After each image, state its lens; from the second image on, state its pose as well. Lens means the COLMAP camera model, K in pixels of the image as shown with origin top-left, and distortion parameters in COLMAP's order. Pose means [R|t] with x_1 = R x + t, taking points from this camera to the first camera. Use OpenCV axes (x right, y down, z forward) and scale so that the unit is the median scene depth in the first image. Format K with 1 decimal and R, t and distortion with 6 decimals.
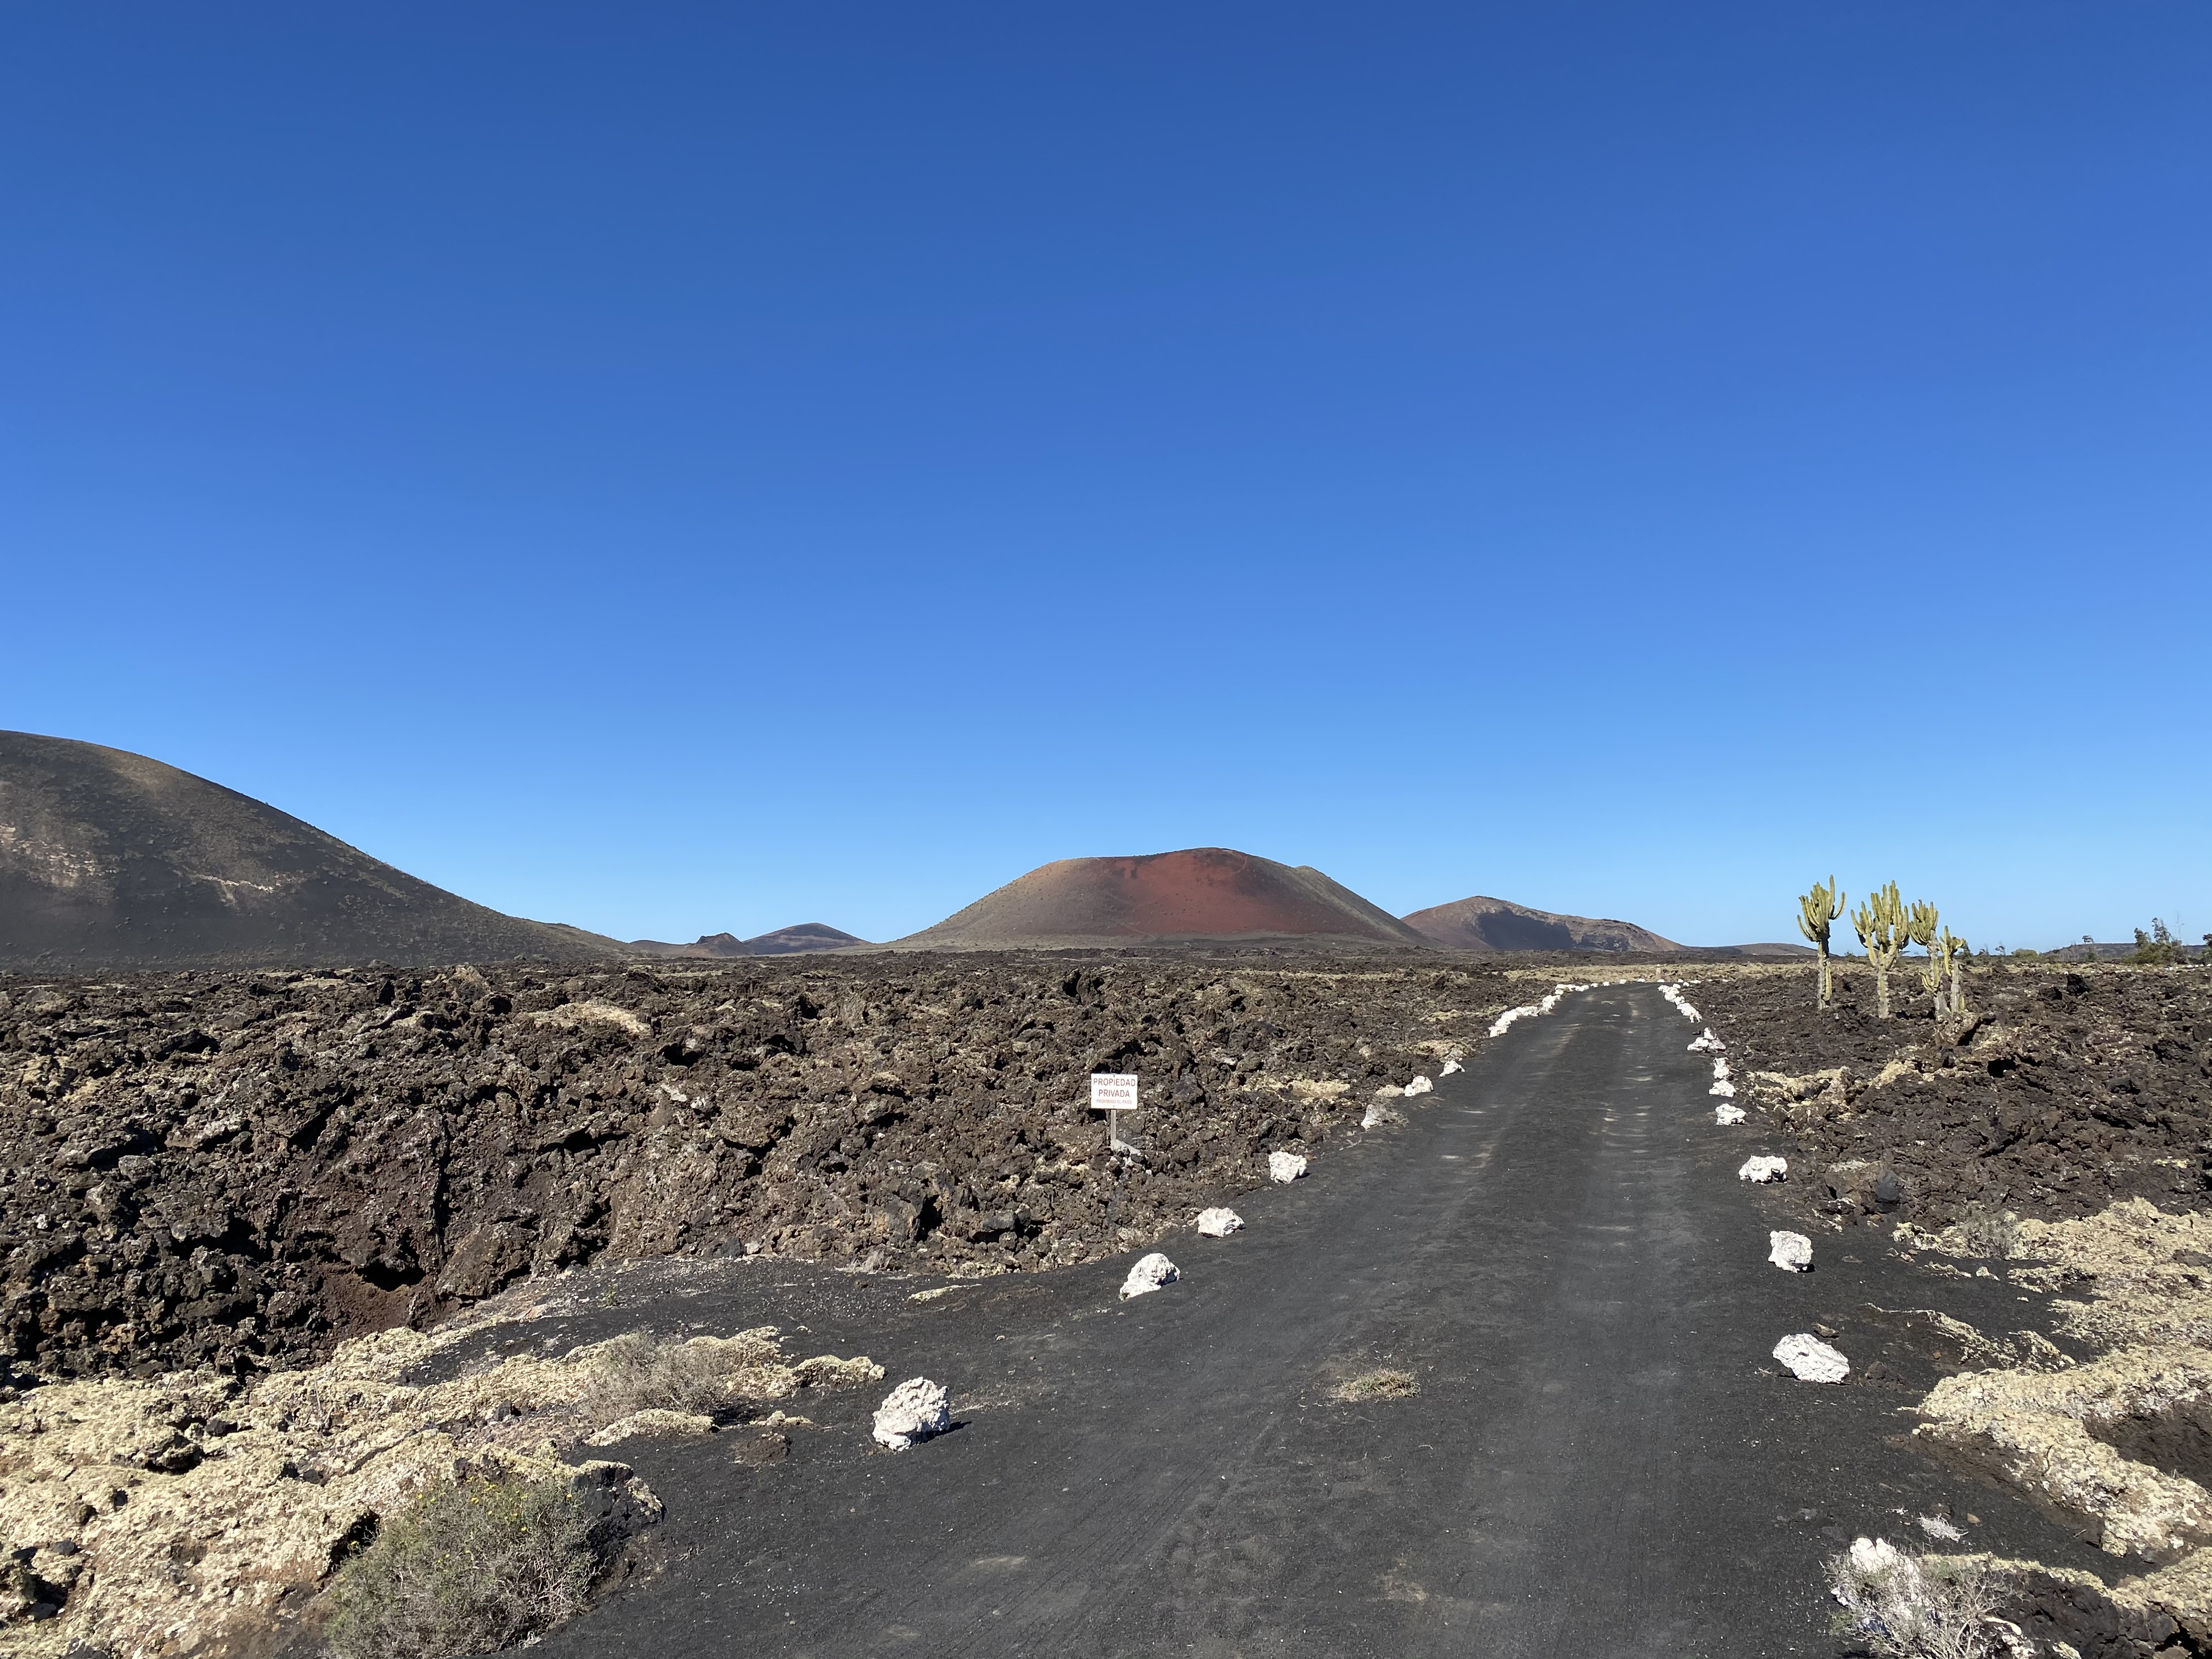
lens RADIAL K [[2029.9, 0, 1106.8], [0, 2029.9, 833.0], [0, 0, 1]] dist [0.014736, 0.024221]
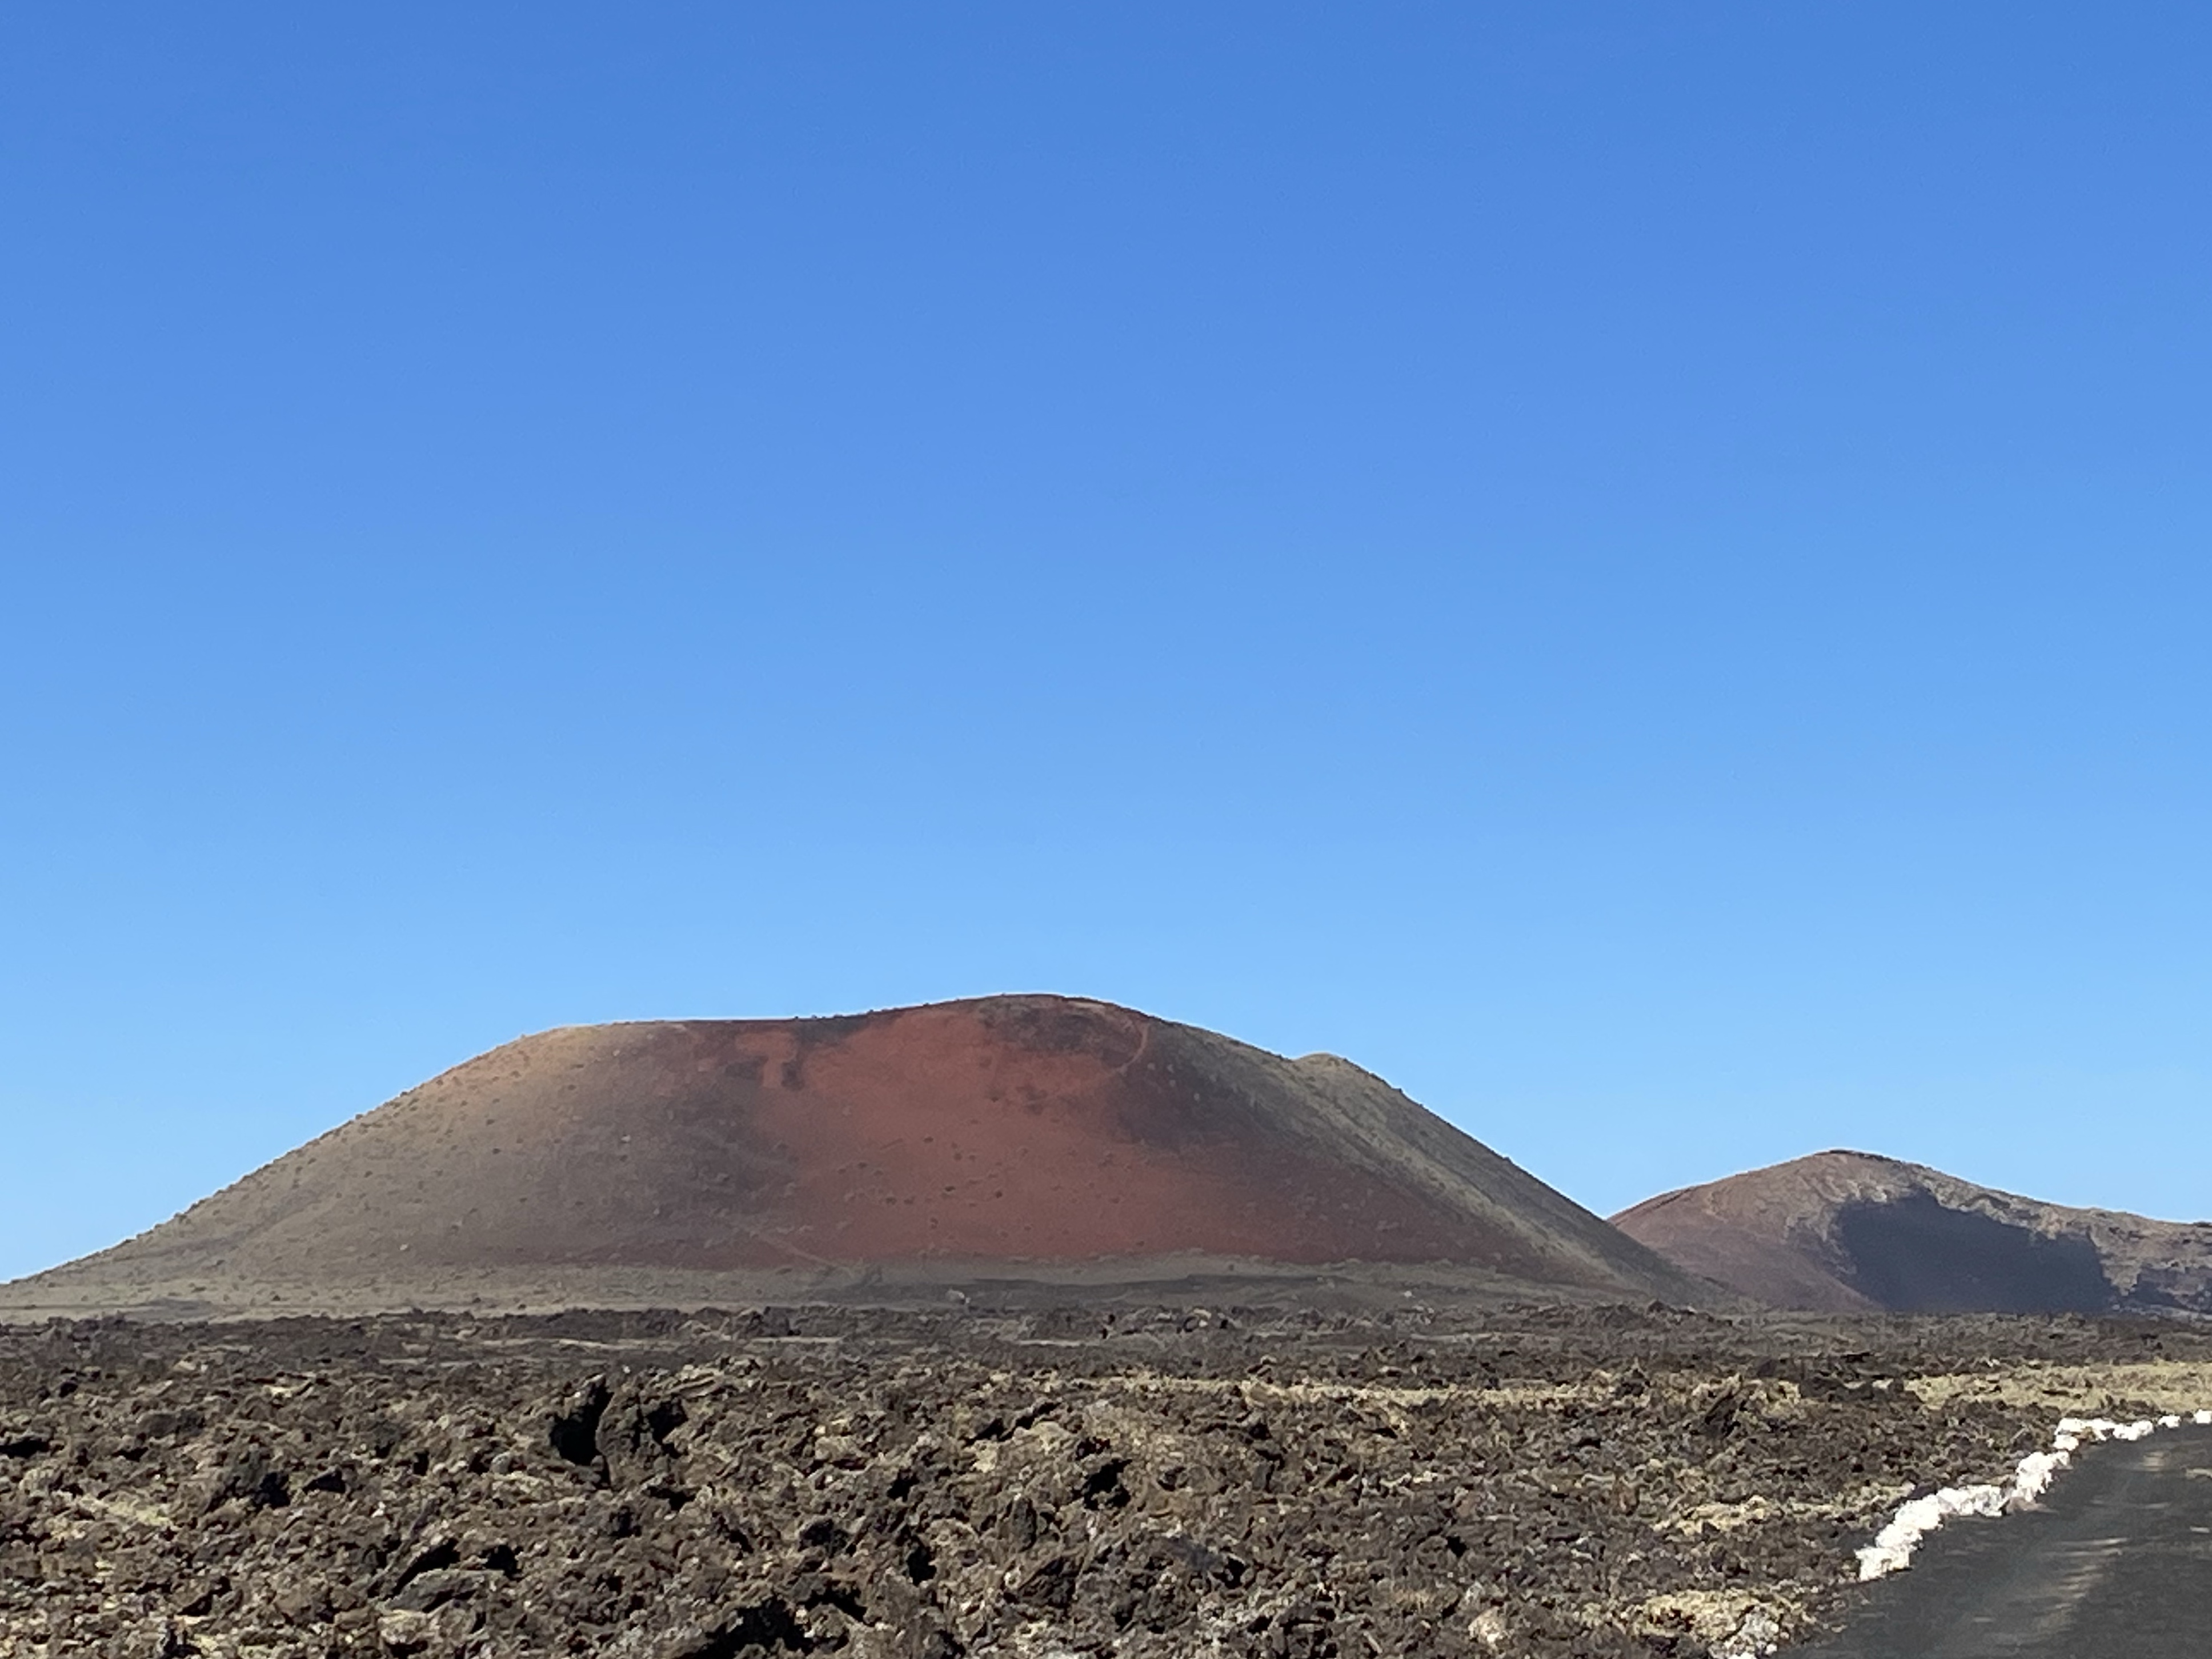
lens RADIAL K [[2029.9, 0, 1094.9], [0, 2029.9, 809.0], [0, 0, 1]] dist [0.014736, 0.024221]
pose [[0.976620, 0.042915, 0.210644, -0.010257], [-0.012707, 0.989682, -0.142720, 0.024180], [-0.214595, 0.136707, 0.967088, 0.675457]]
